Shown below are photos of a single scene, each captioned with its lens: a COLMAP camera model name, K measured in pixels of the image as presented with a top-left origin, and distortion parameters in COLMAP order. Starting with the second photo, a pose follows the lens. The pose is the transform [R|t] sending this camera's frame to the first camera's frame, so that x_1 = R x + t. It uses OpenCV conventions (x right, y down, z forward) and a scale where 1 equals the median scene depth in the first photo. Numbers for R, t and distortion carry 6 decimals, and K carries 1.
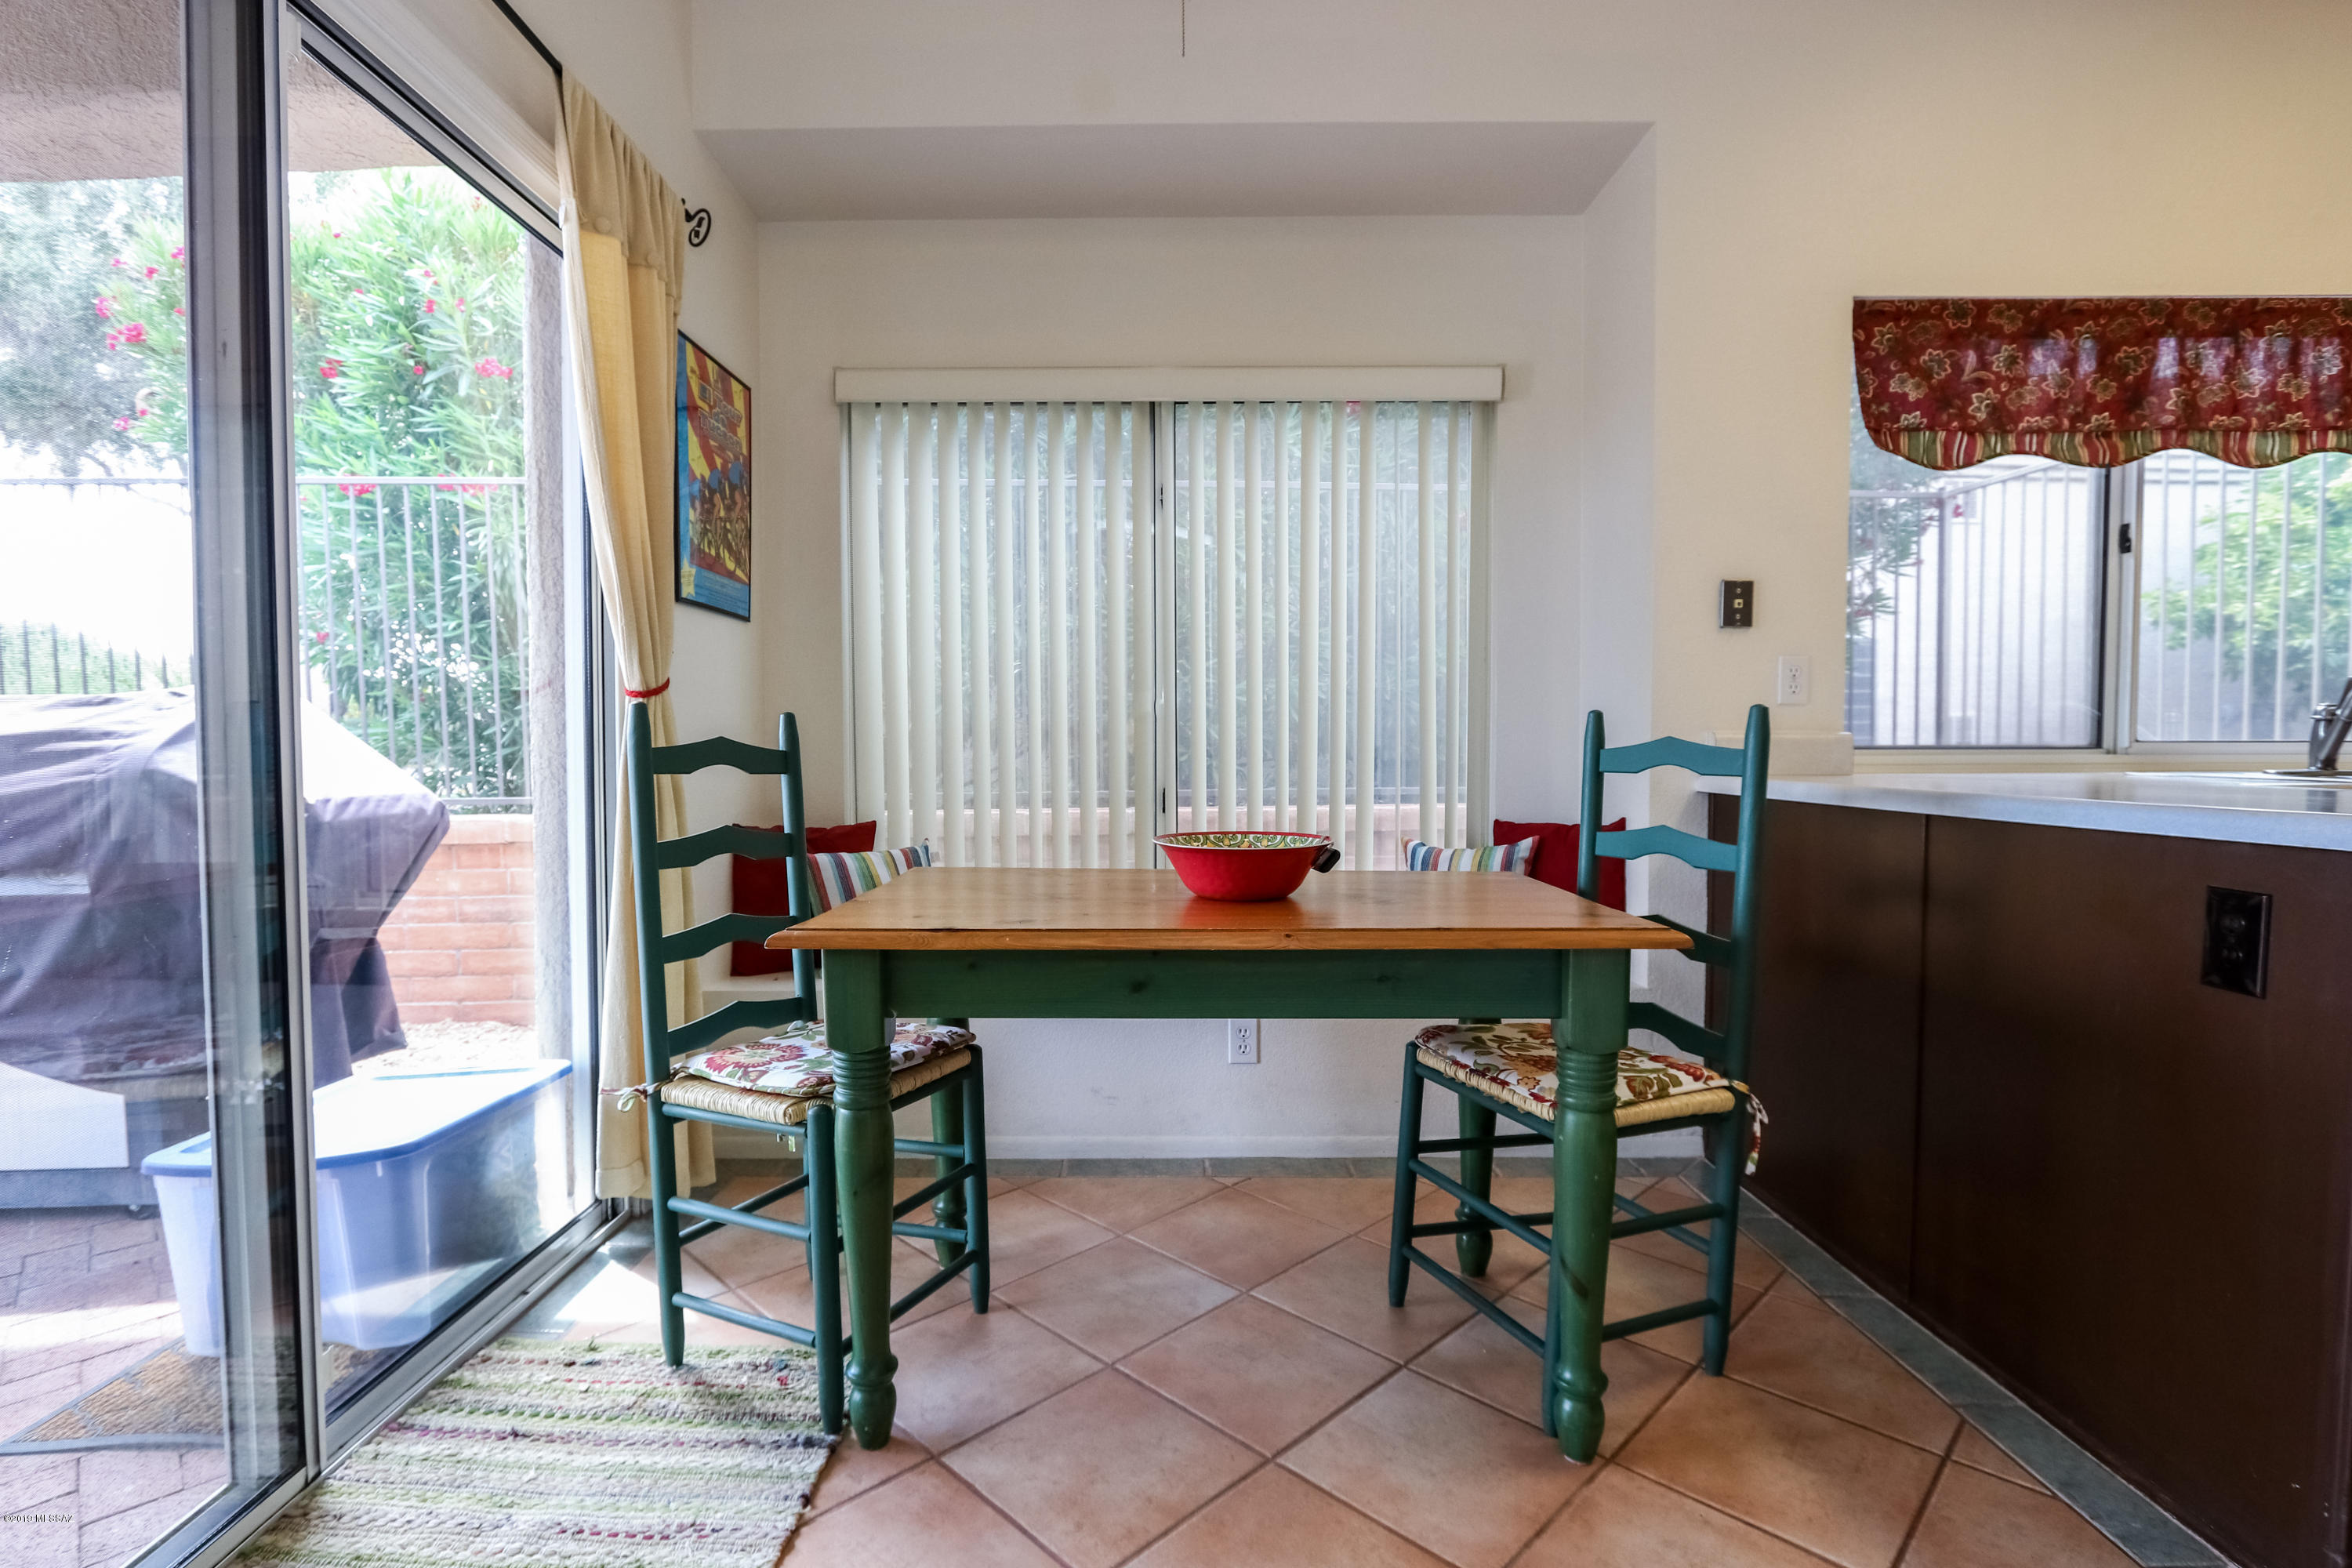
lens RADIAL K [[1103.9, 0, 1151.3], [0, 1103.9, 797.1], [0, 0, 1]] dist [-0.018962, 0.003889]
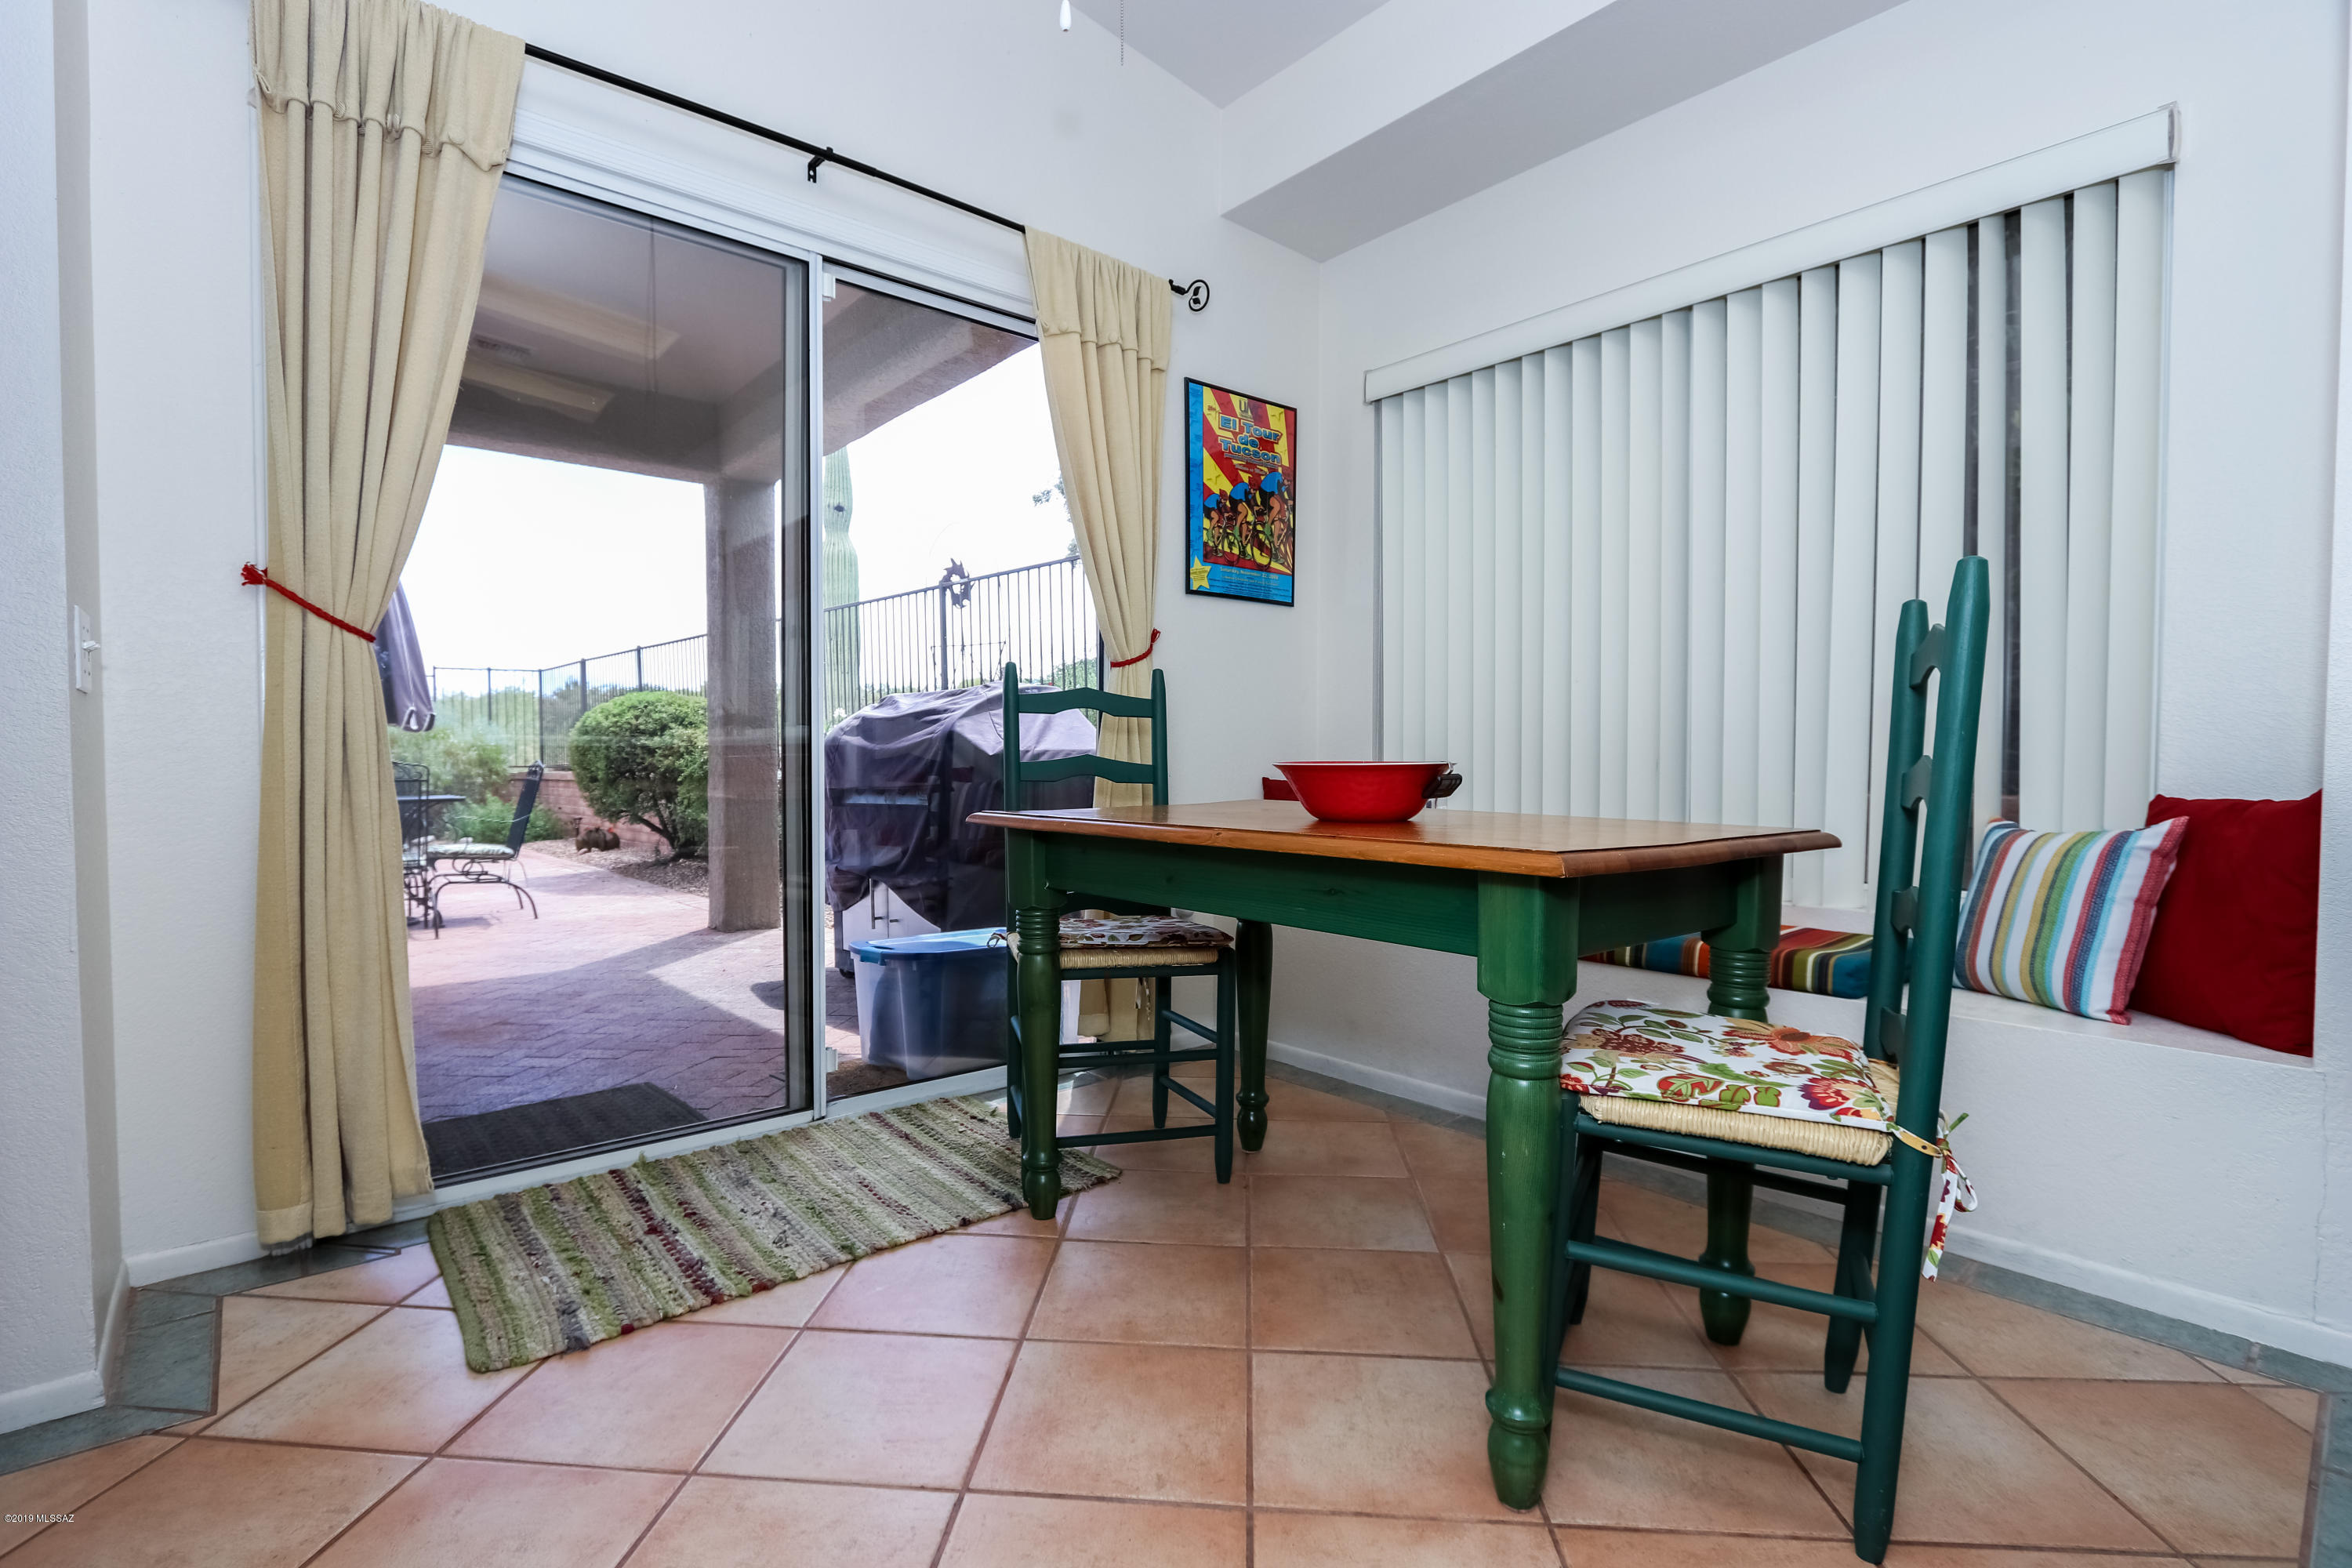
lens RADIAL K [[1085.6, 0, 1146.3], [0, 1085.6, 787.7], [0, 0, 1]] dist [-0.016088, 0.002295]
pose [[0.650852, 0.025049, -0.758791, 0.485201], [-0.038192, 0.999270, 0.000229, 0.046950], [0.758243, 0.028831, 0.651334, 0.150184]]
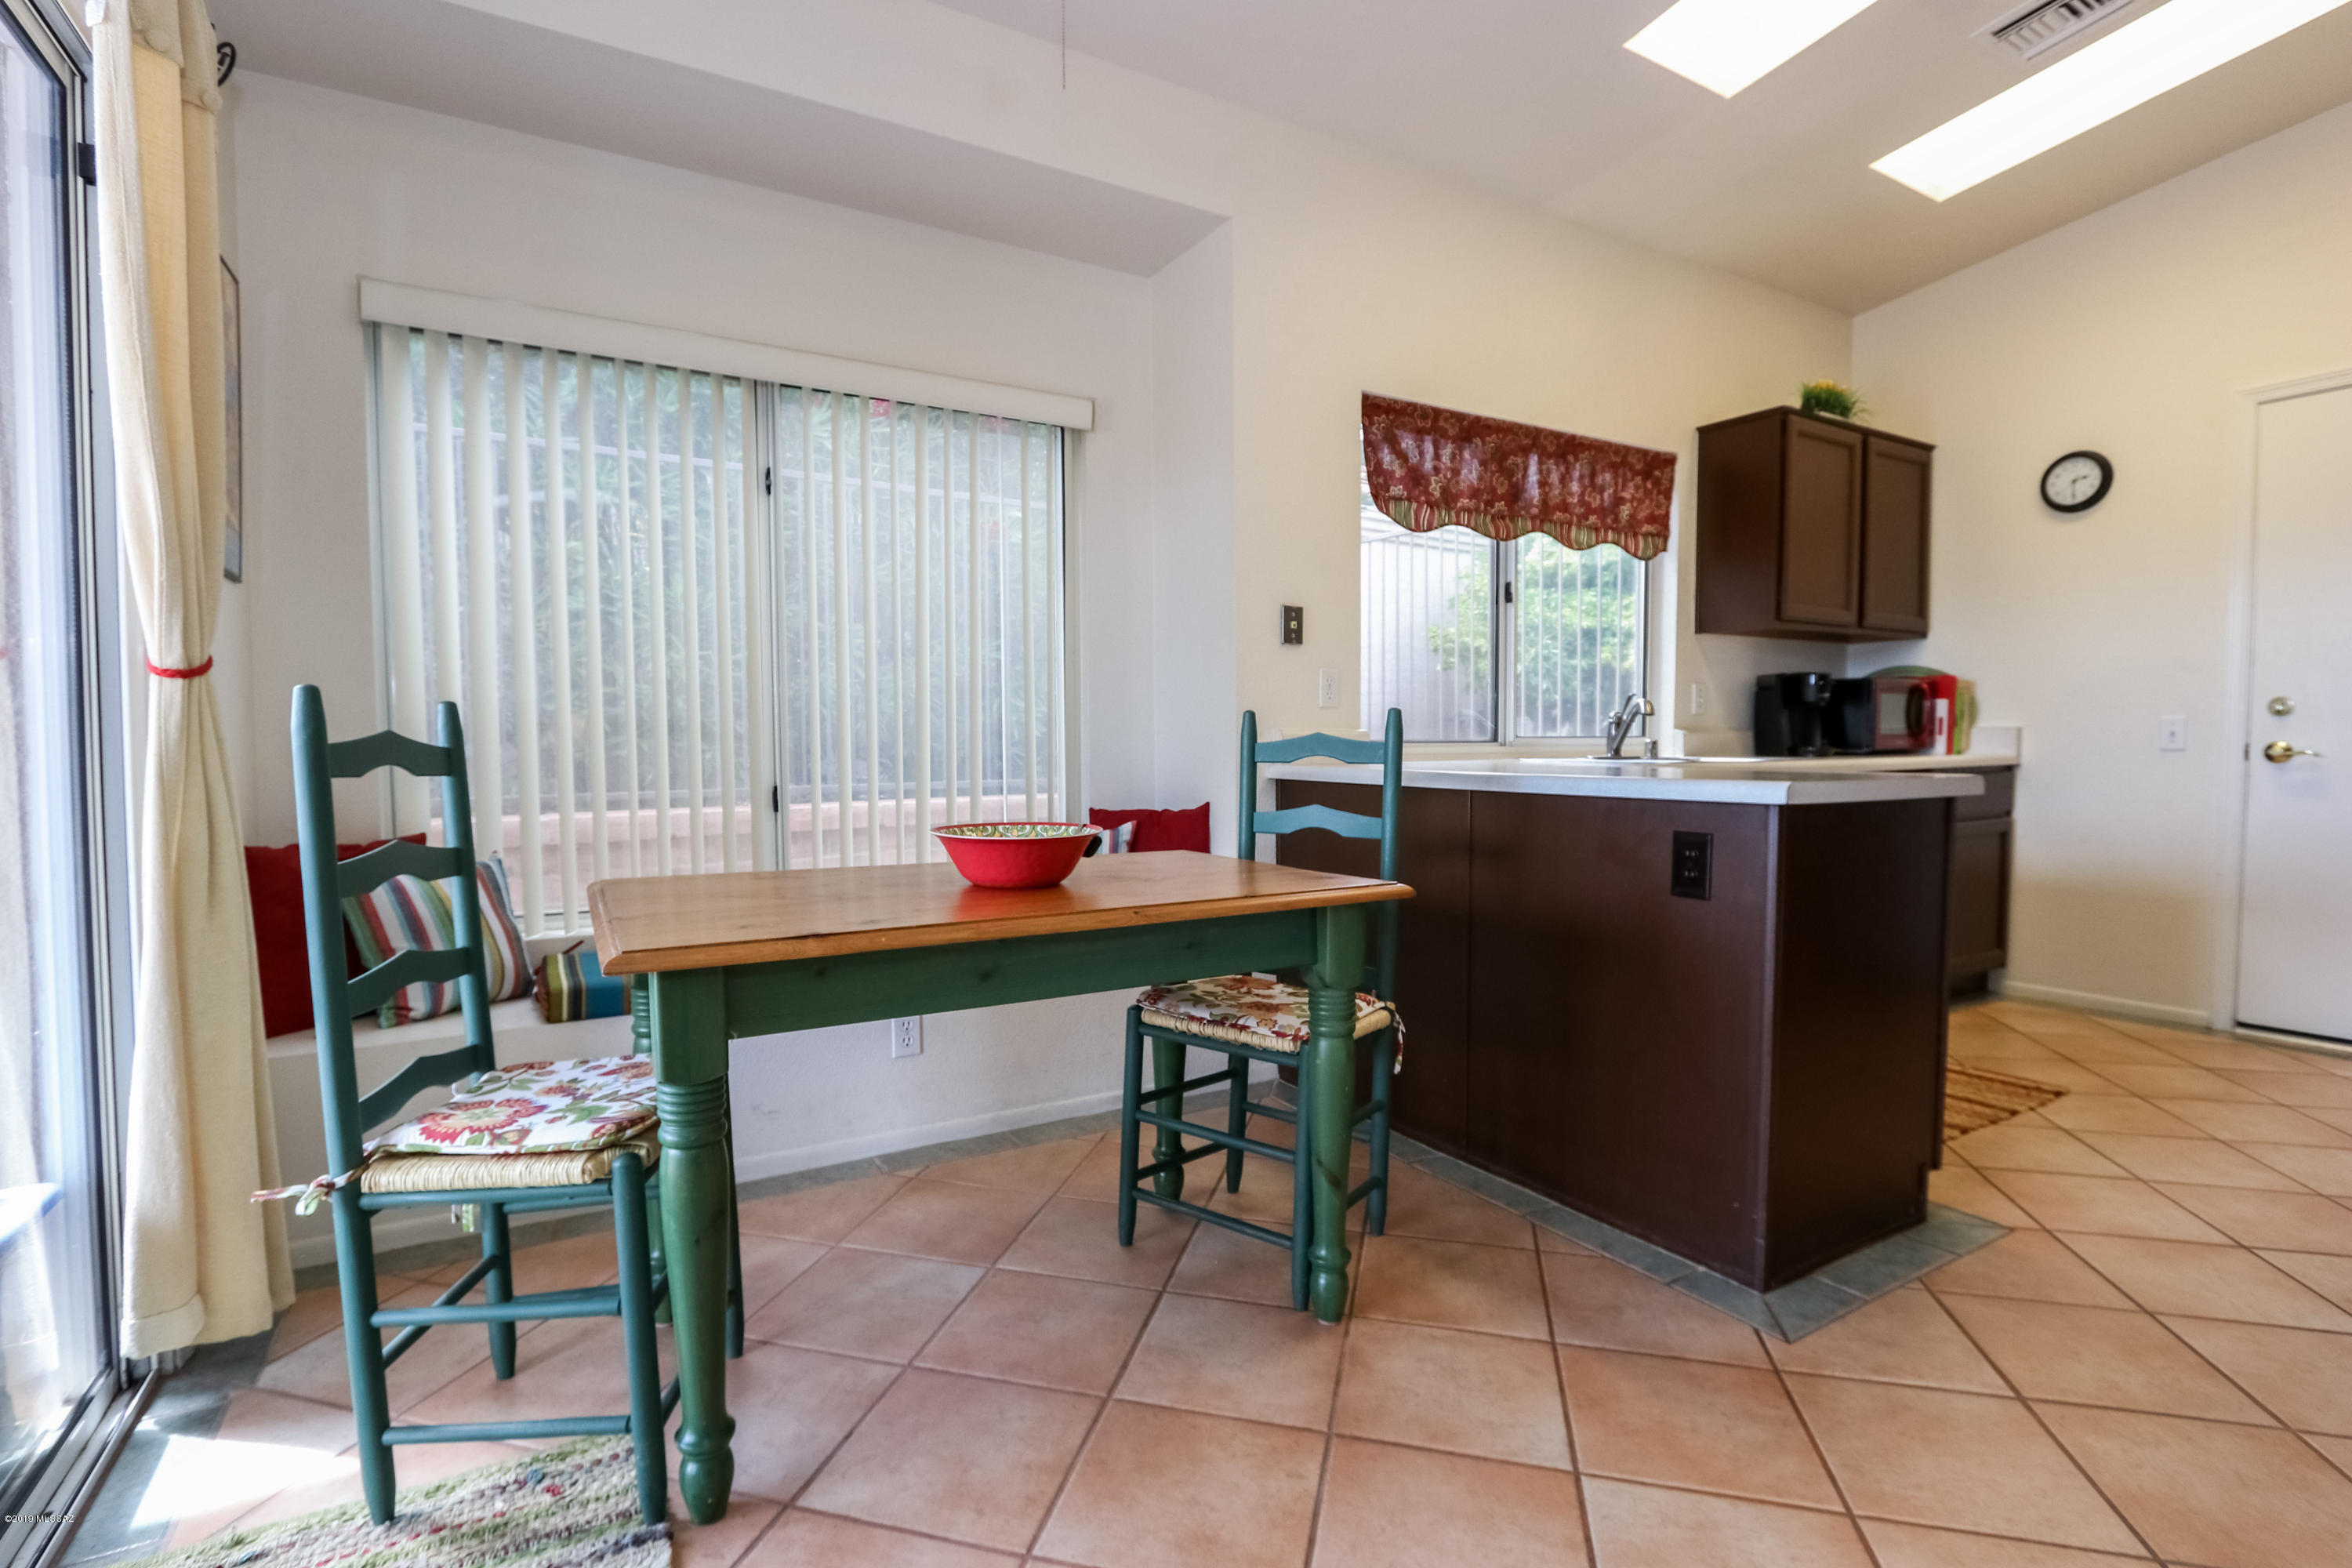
lens RADIAL K [[1085.1, 0, 1148.6], [0, 1085.1, 794.4], [0, 0, 1]] dist [-0.015843, 0.000640]
pose [[0.862740, -0.026235, 0.504967, -0.228793], [0.025624, 0.999638, 0.008156, -0.000453], [-0.504999, 0.005902, 0.863100, 0.032363]]
